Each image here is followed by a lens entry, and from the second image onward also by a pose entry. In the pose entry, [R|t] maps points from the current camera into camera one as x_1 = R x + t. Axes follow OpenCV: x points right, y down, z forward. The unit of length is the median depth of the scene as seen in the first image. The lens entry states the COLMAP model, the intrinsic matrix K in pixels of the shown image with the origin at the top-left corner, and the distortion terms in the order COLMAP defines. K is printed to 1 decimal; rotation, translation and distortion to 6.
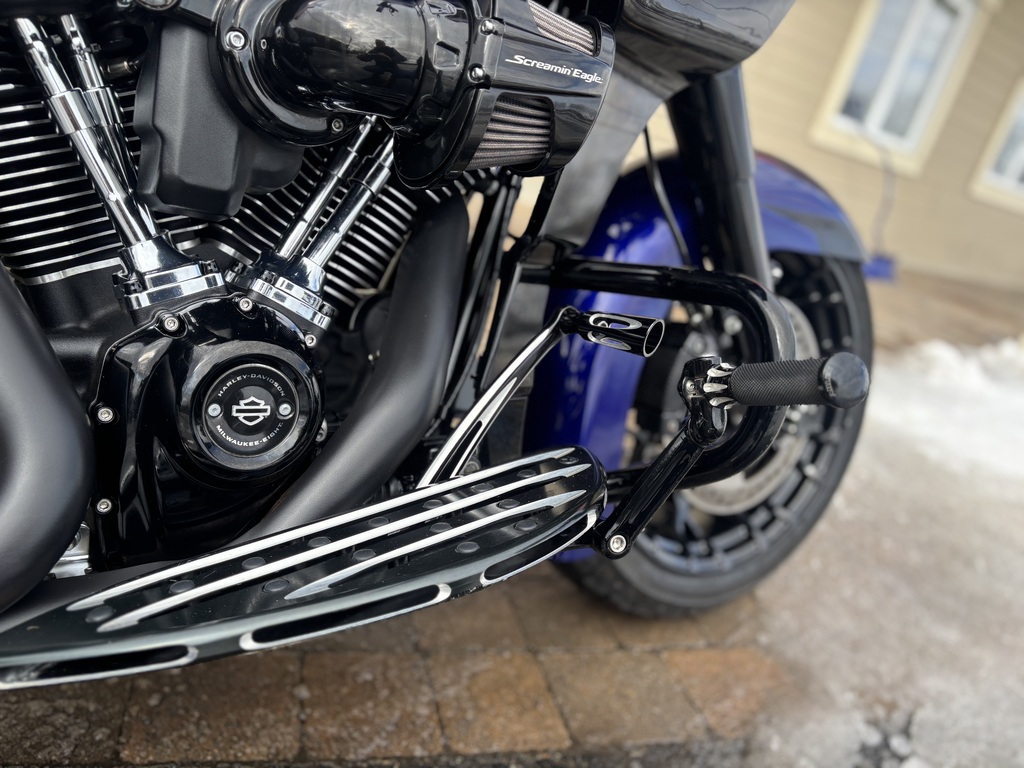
lens RADIAL K [[789.0, 0, 512.0], [0, 789.0, 384.0], [0, 0, 1]] dist [0.055200, -0.083706]
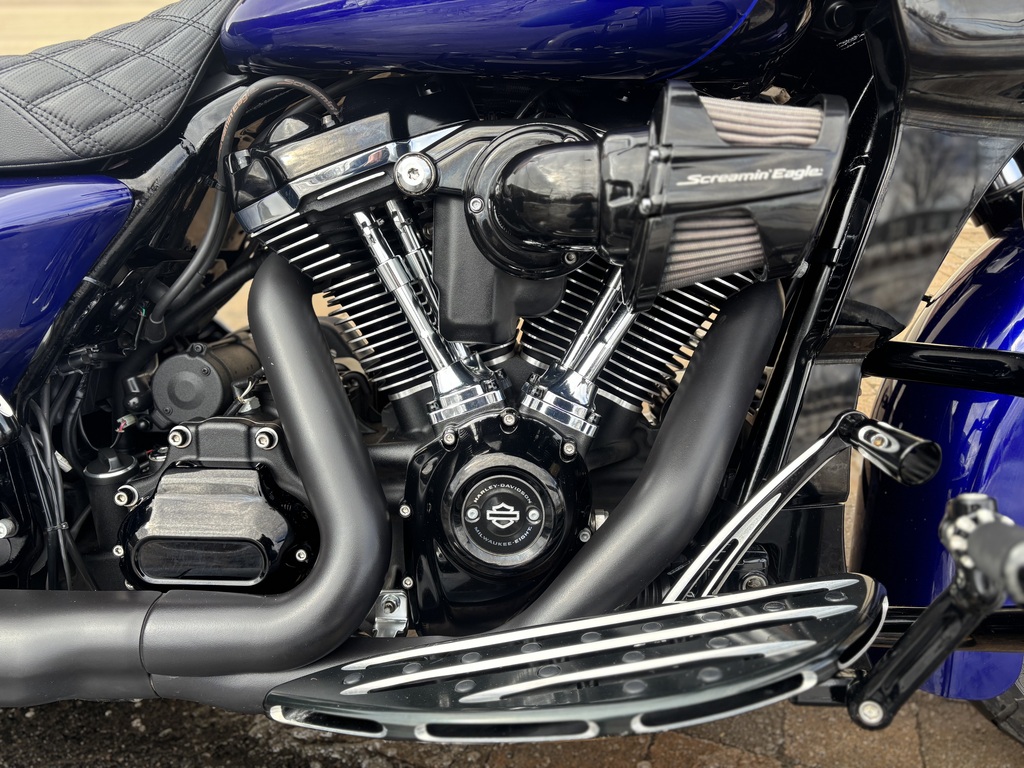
lens RADIAL K [[784.4, 0, 512.0], [0, 784.4, 384.0], [0, 0, 1]] dist [0.090992, -0.184022]
pose [[0.772025, -0.010162, -0.635510, 0.401631], [-0.008657, 0.999611, -0.026500, -0.124965], [0.635533, 0.025960, 0.771637, 0.125232]]
